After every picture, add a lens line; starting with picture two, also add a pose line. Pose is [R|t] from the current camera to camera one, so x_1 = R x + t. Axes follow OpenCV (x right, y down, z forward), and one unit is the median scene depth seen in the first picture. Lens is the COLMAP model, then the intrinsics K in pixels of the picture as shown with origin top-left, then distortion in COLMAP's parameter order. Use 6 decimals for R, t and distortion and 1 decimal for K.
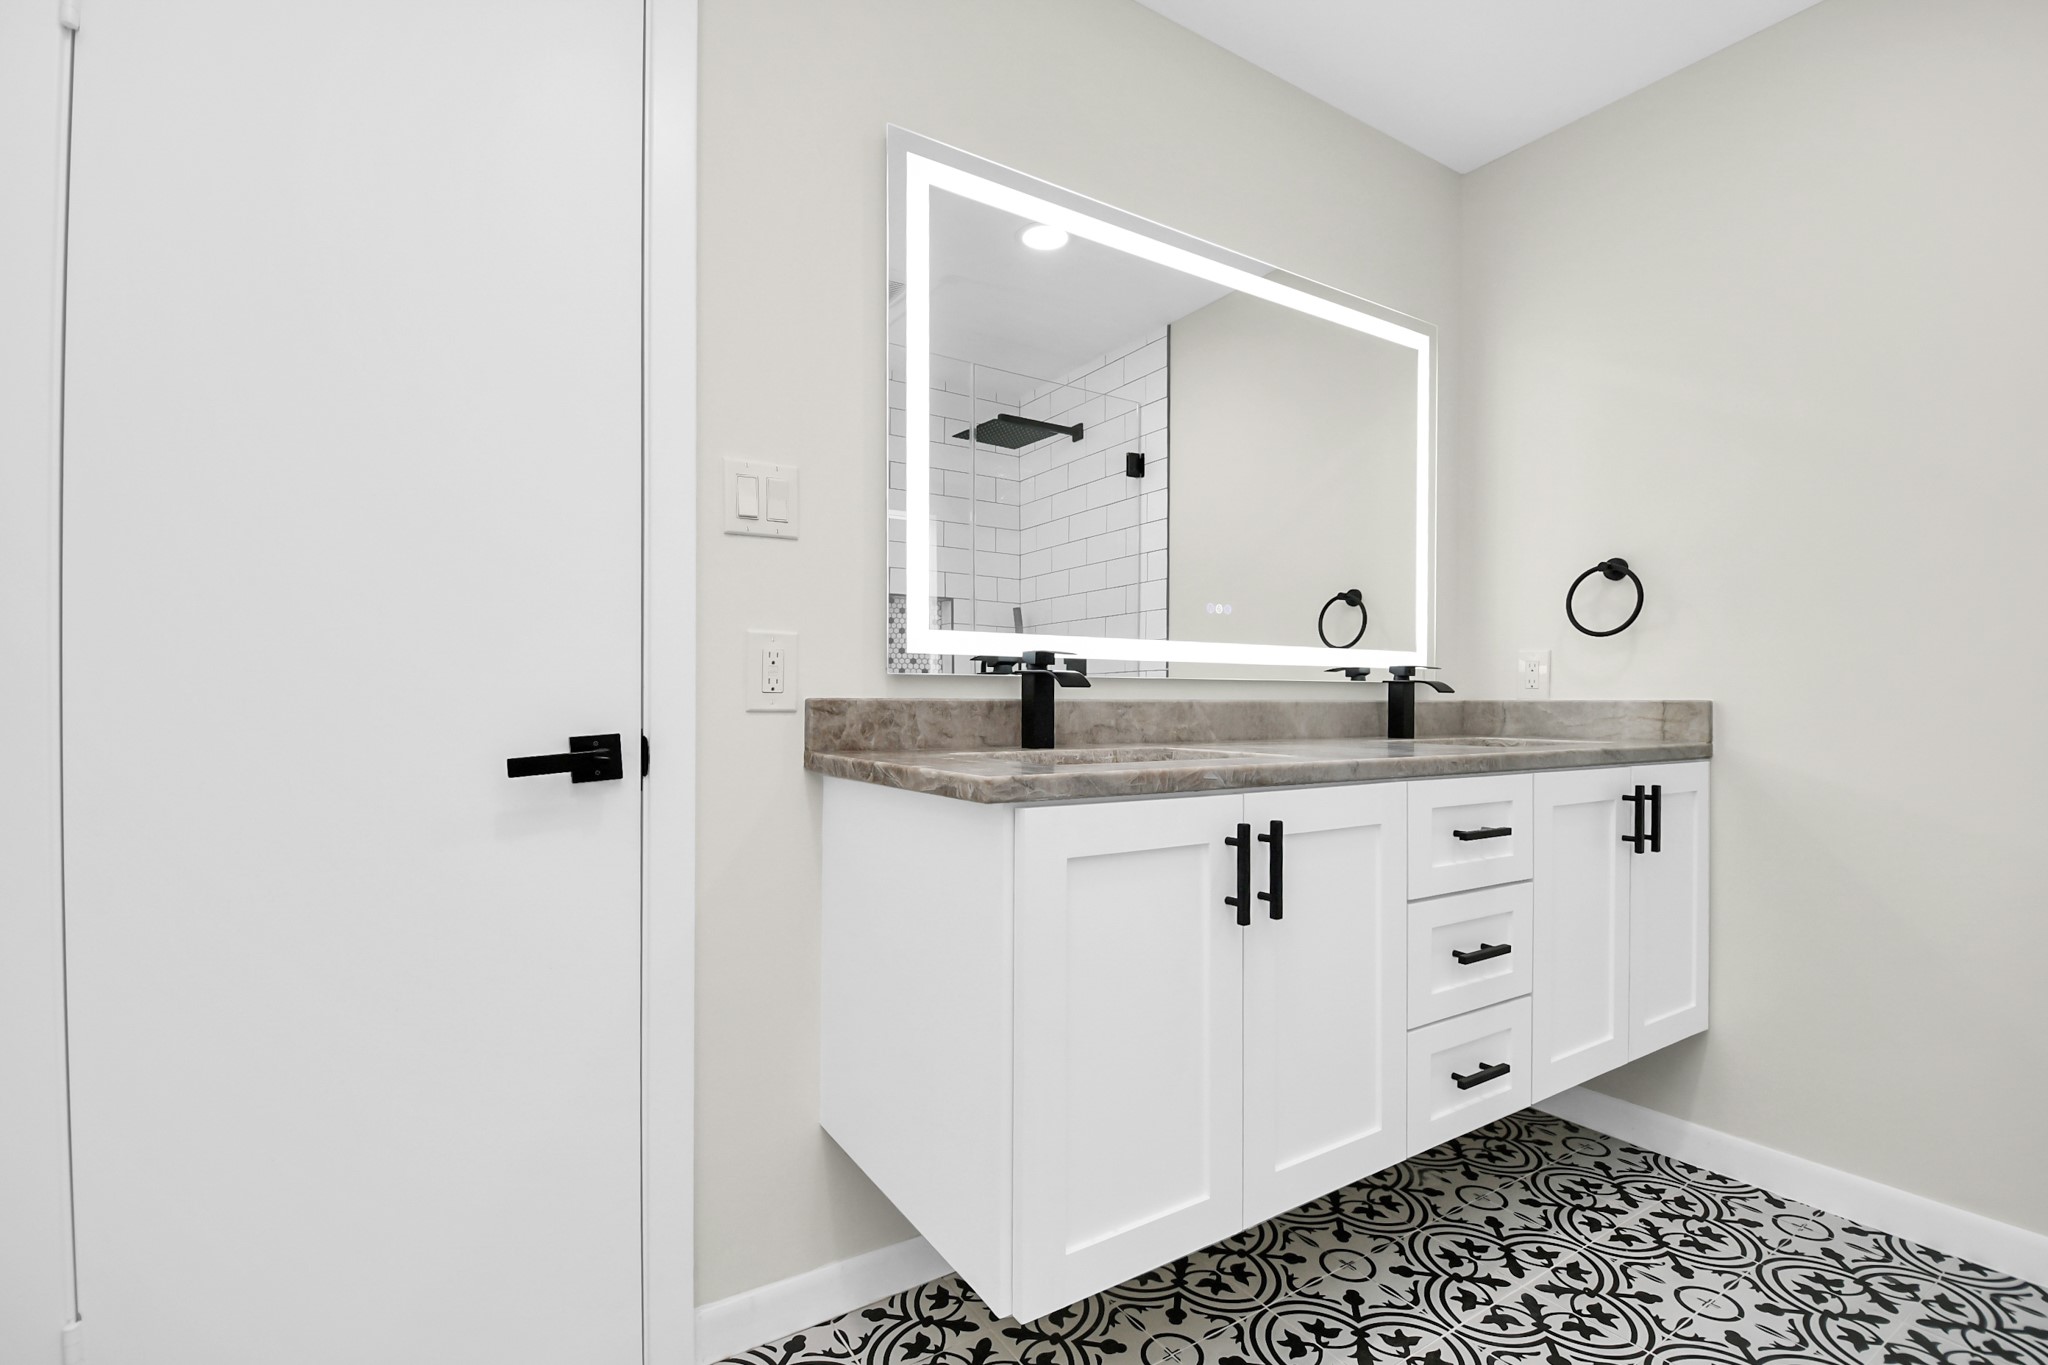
lens RADIAL K [[915.4, 0, 1011.9], [0, 915.4, 703.2], [0, 0, 1]] dist [-0.000297, -0.006453]
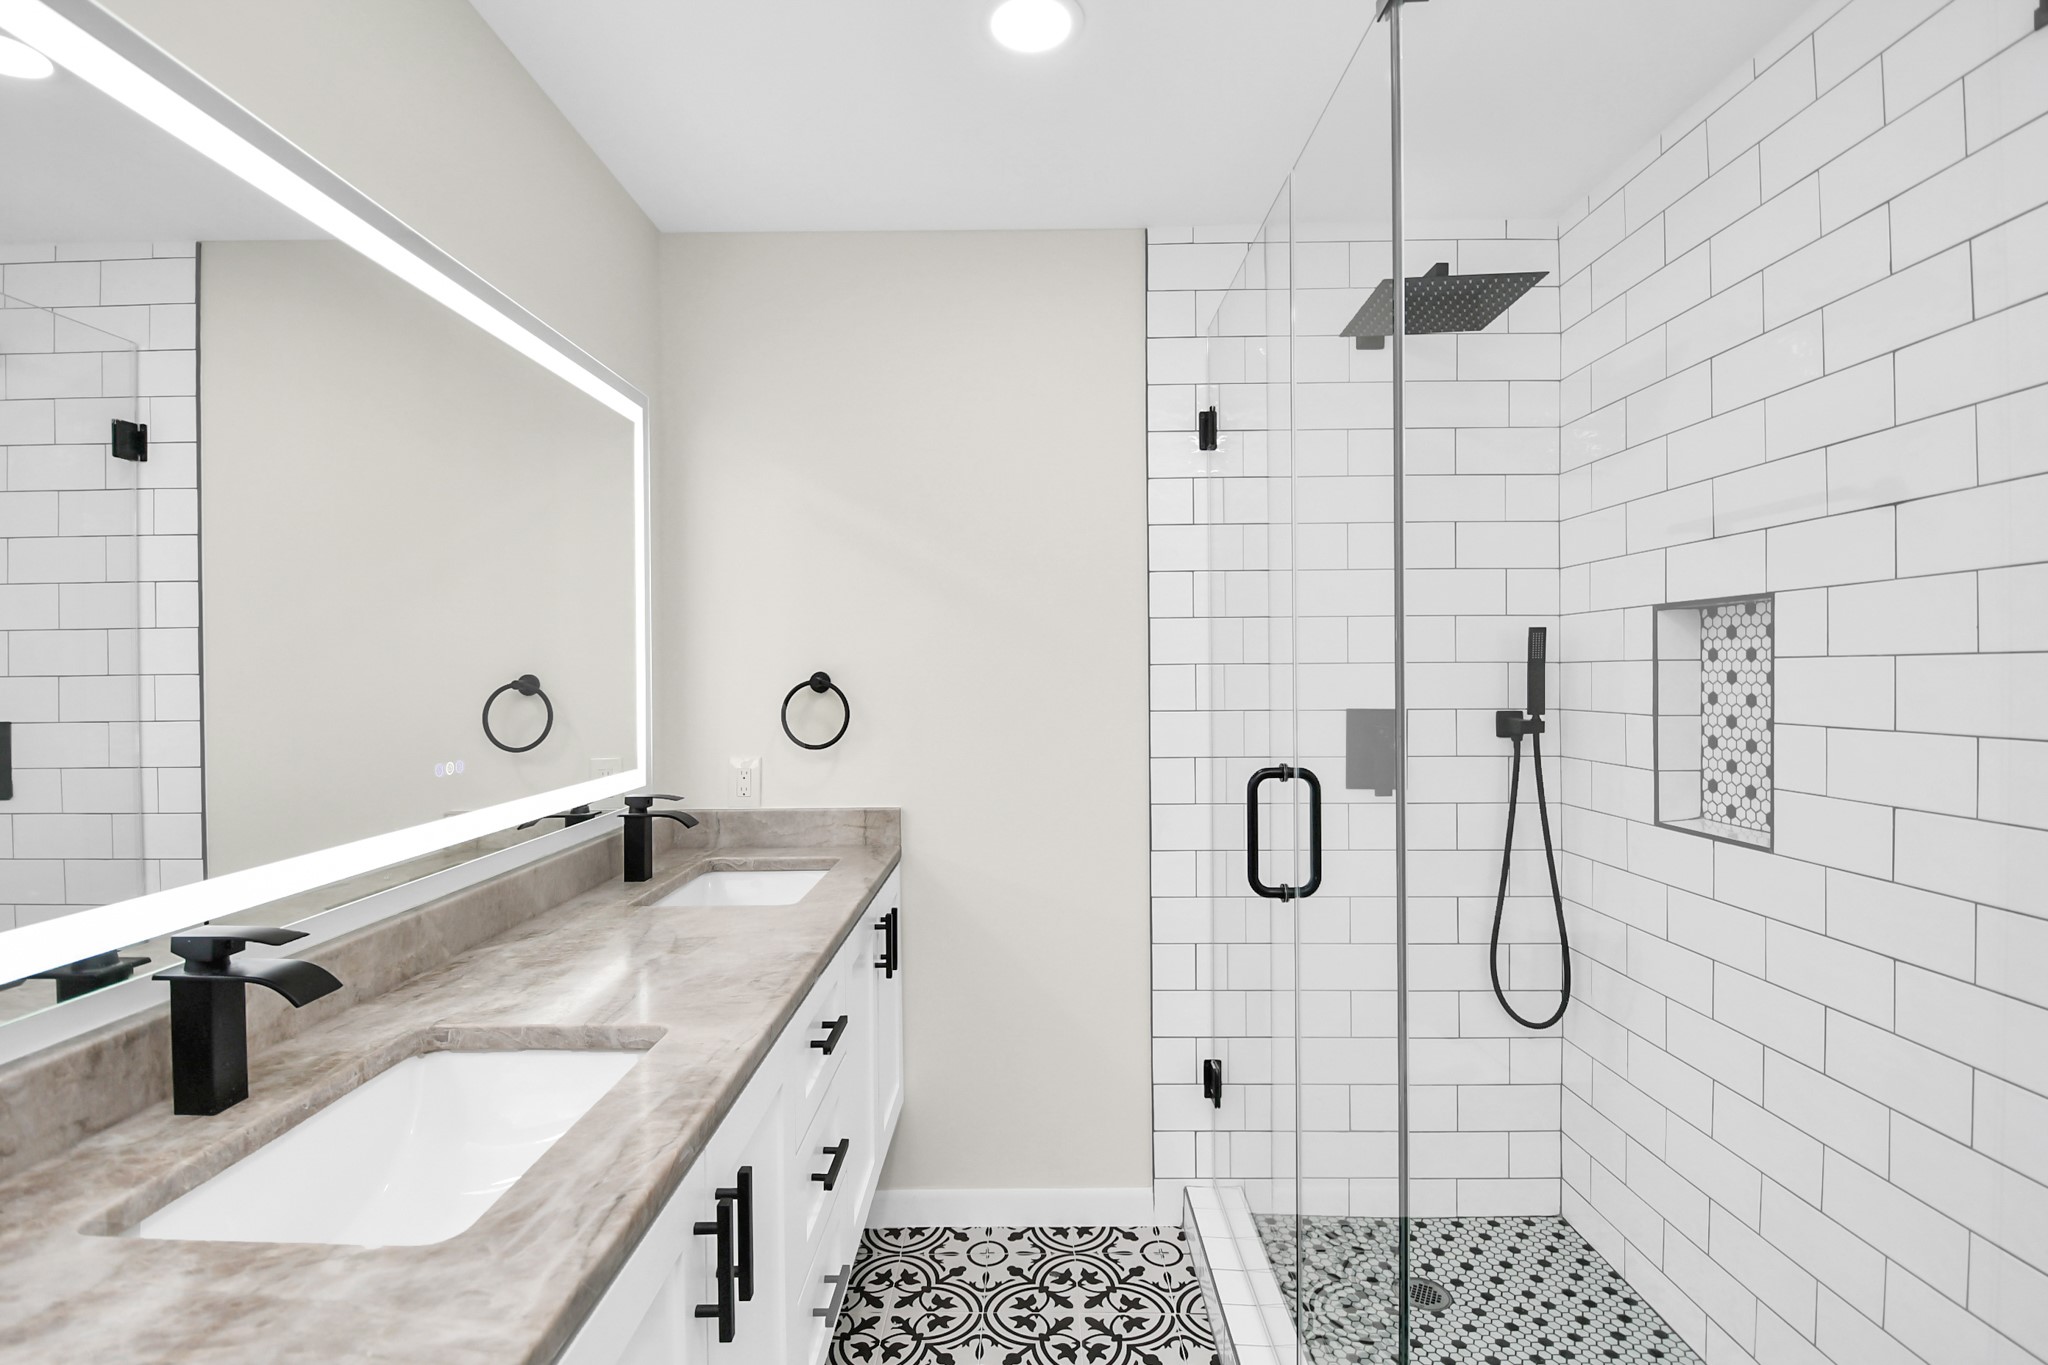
lens RADIAL K [[958.7, 0, 1036.6], [0, 958.7, 668.6], [0, 0, 1]] dist [0.001561, -0.008616]
pose [[0.533533, 0.001476, 0.845778, -0.139808], [0.007831, 0.999947, -0.006685, -0.153049], [-0.845743, 0.010190, 0.533493, 0.200264]]
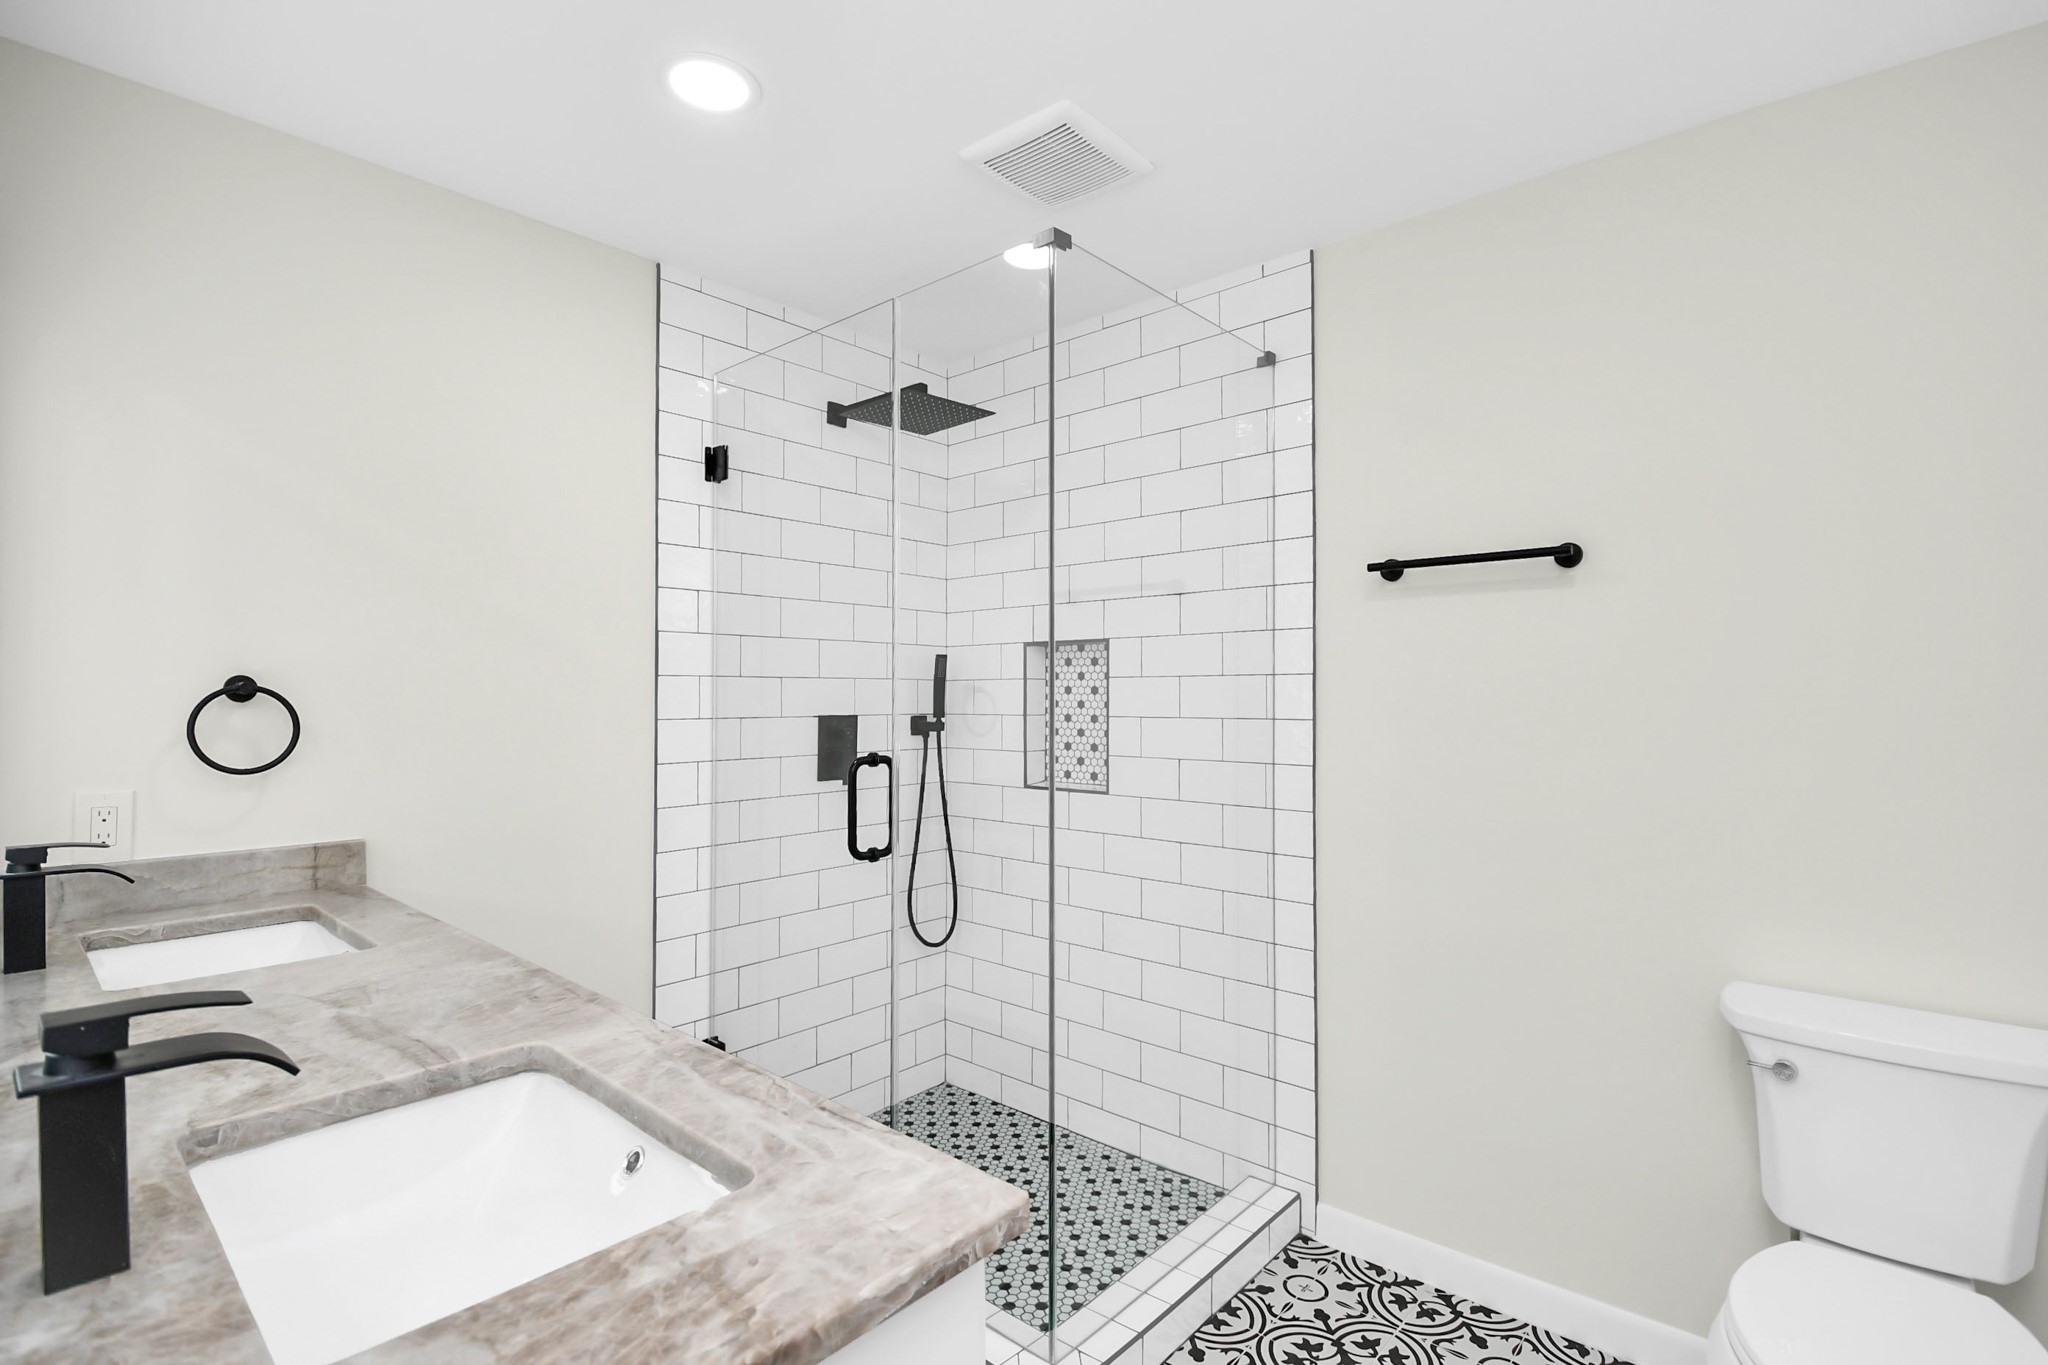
lens RADIAL K [[915.4, 0, 1035.2], [0, 915.4, 676.7], [0, 0, 1]] dist [-0.000297, -0.006453]
pose [[-0.284098, 0.023970, 0.958496, -0.324187], [0.004883, 0.999711, -0.023553, -0.134597], [-0.958783, -0.002011, -0.284133, 0.547302]]
